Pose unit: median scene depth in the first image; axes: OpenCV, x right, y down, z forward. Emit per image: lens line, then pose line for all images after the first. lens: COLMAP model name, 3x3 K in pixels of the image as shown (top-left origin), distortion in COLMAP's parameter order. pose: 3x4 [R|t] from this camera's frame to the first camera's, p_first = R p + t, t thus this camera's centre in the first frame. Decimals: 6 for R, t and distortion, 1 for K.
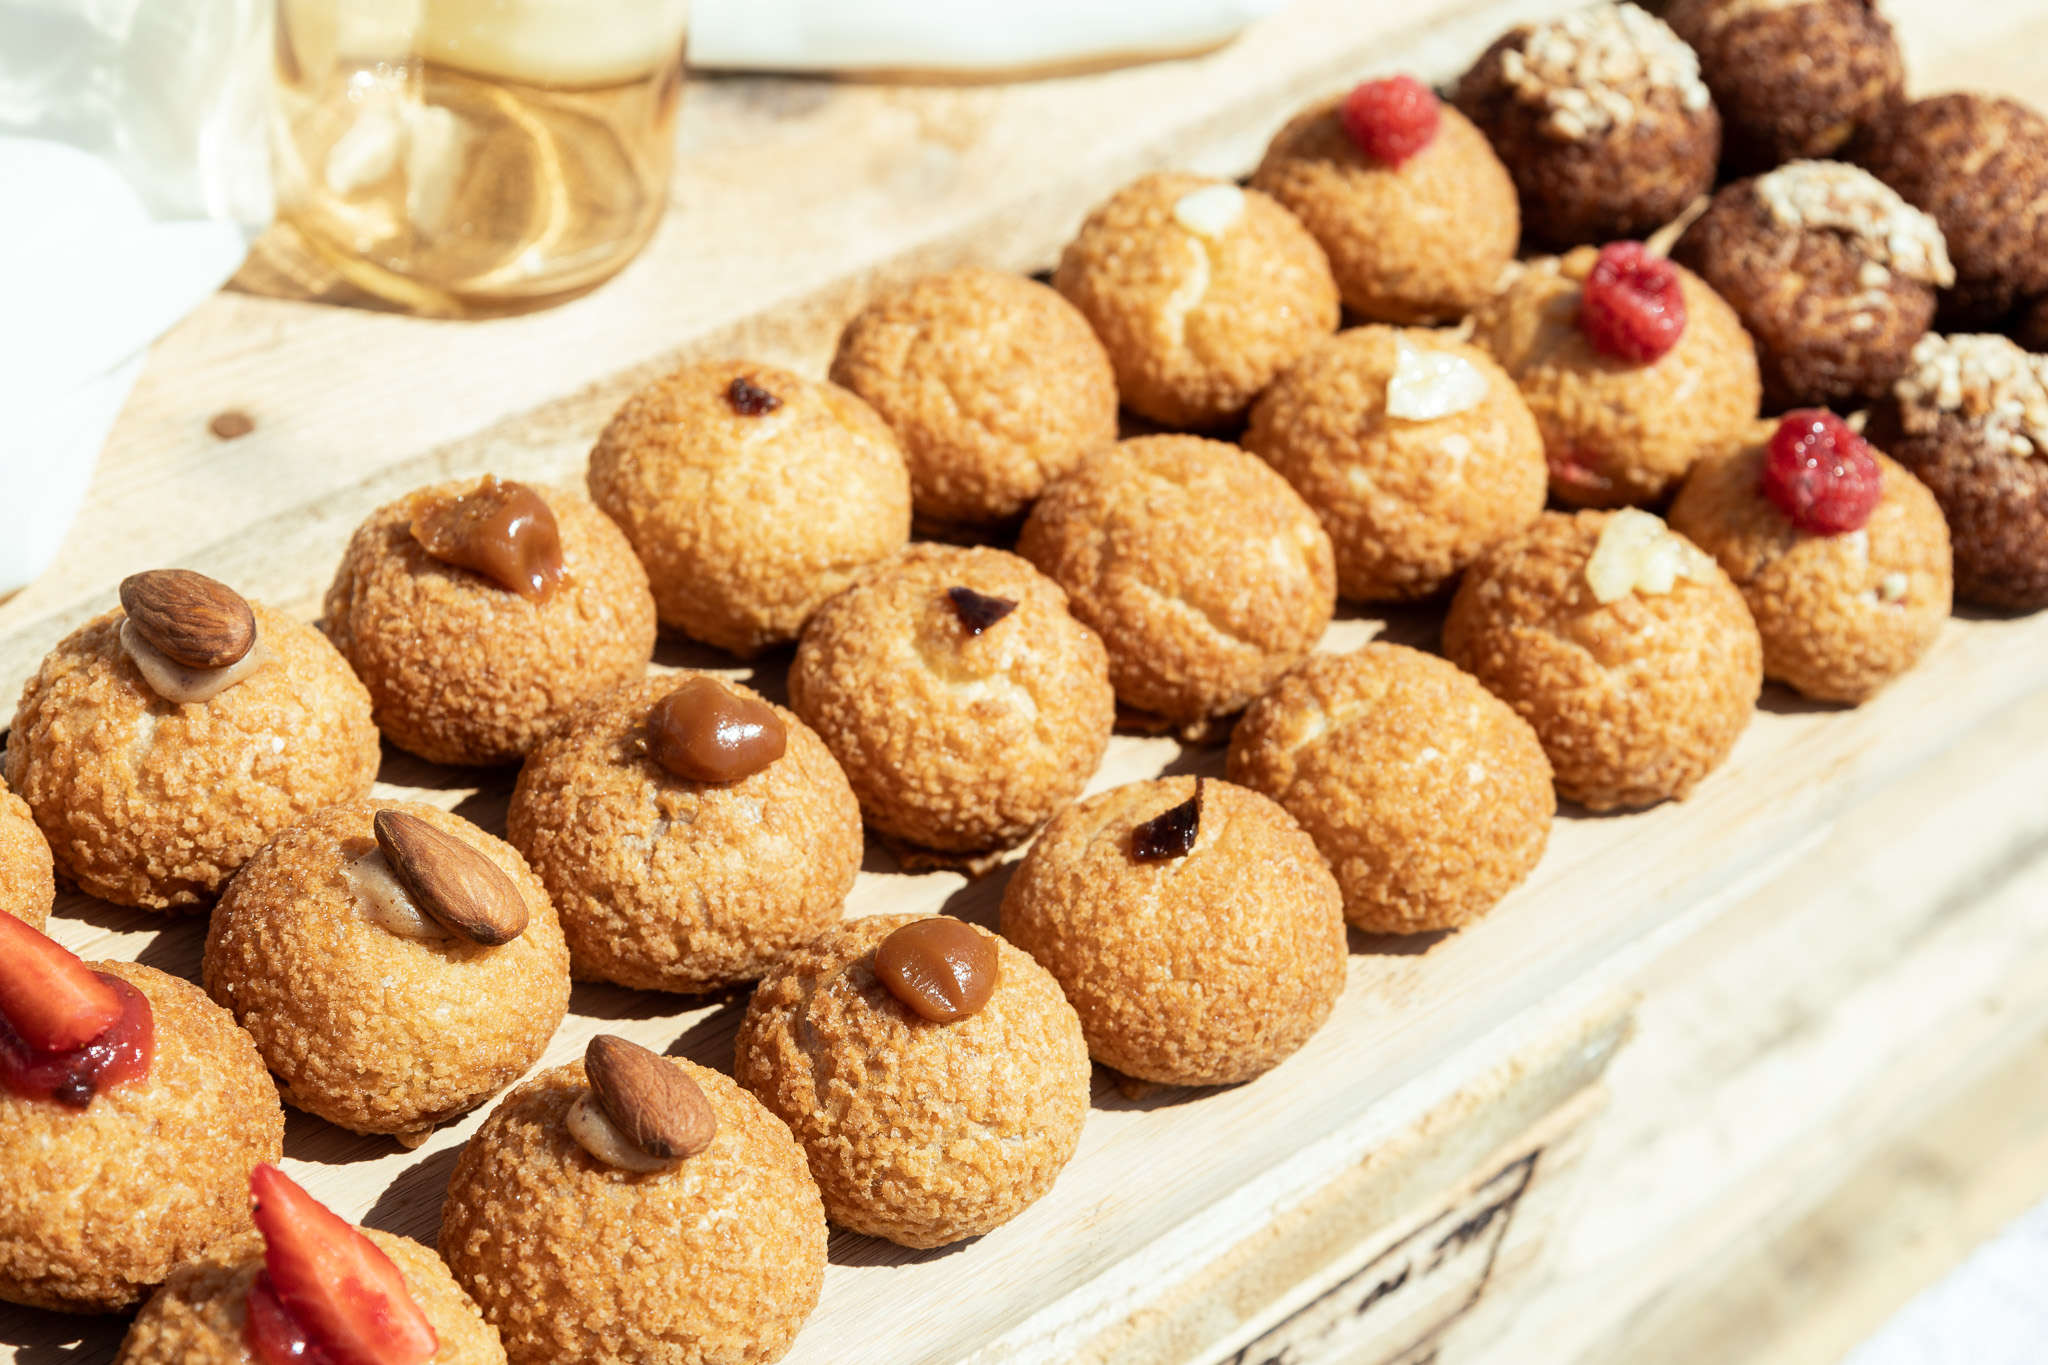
lens RADIAL K [[3917.3, 0, 1024.3], [0, 3917.3, 684.3], [0, 0, 1]] dist [0.051156, 0.000000]
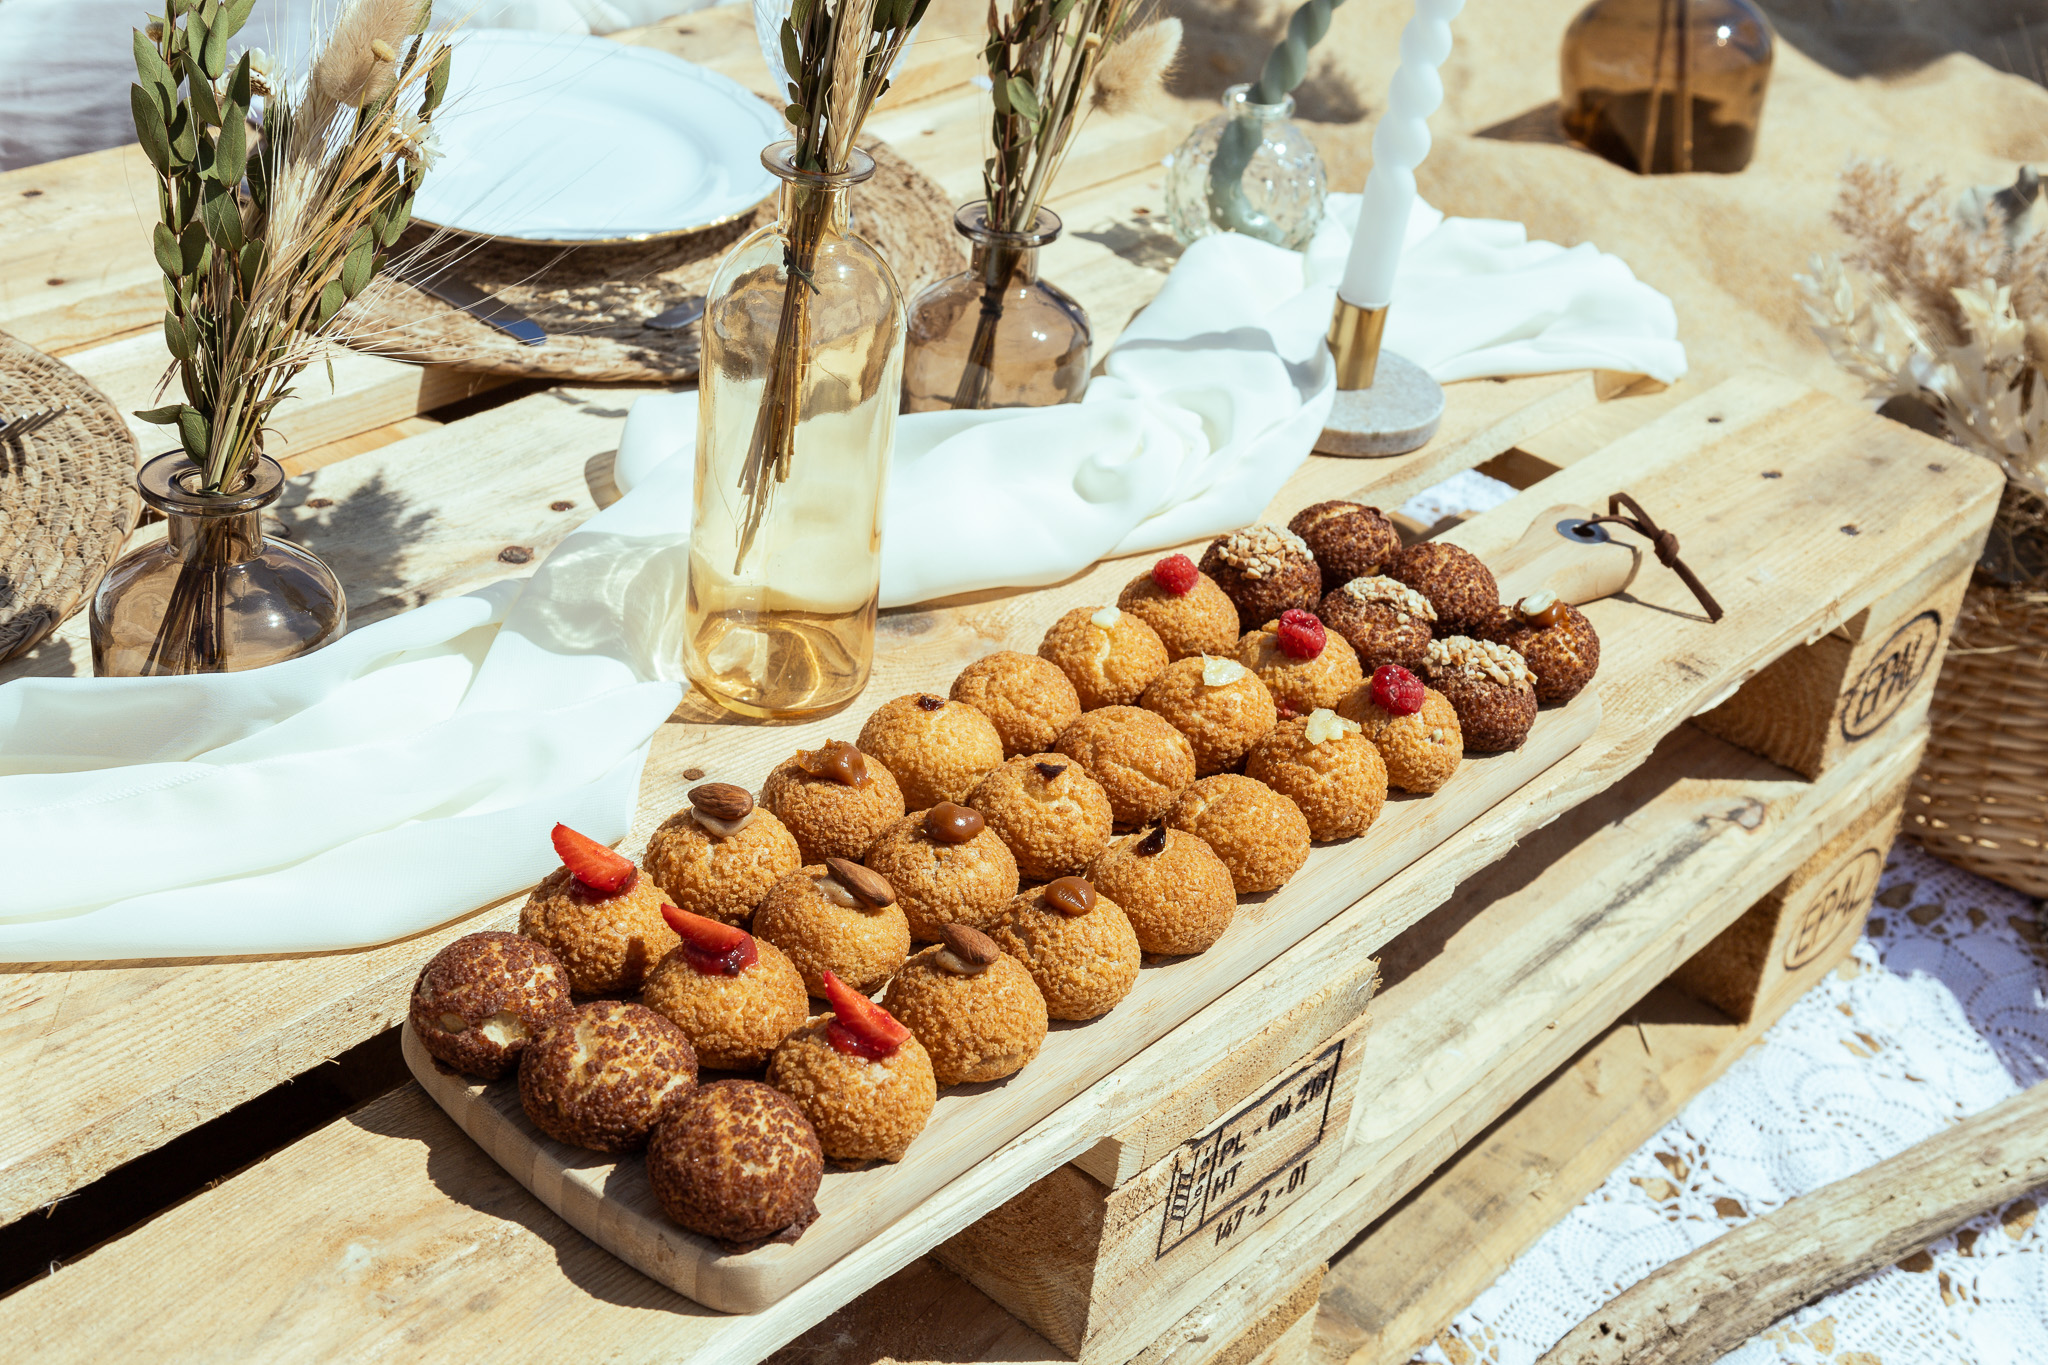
lens RADIAL K [[2960.2, 0, 1023.4], [0, 2960.2, 681.2], [0, 0, 1]] dist [-0.018719, 0.000000]
pose [[0.985975, -0.123436, 0.112322, -0.211867], [0.145393, 0.965735, -0.214982, 0.295328], [-0.081936, 0.228298, 0.970137, -0.669869]]
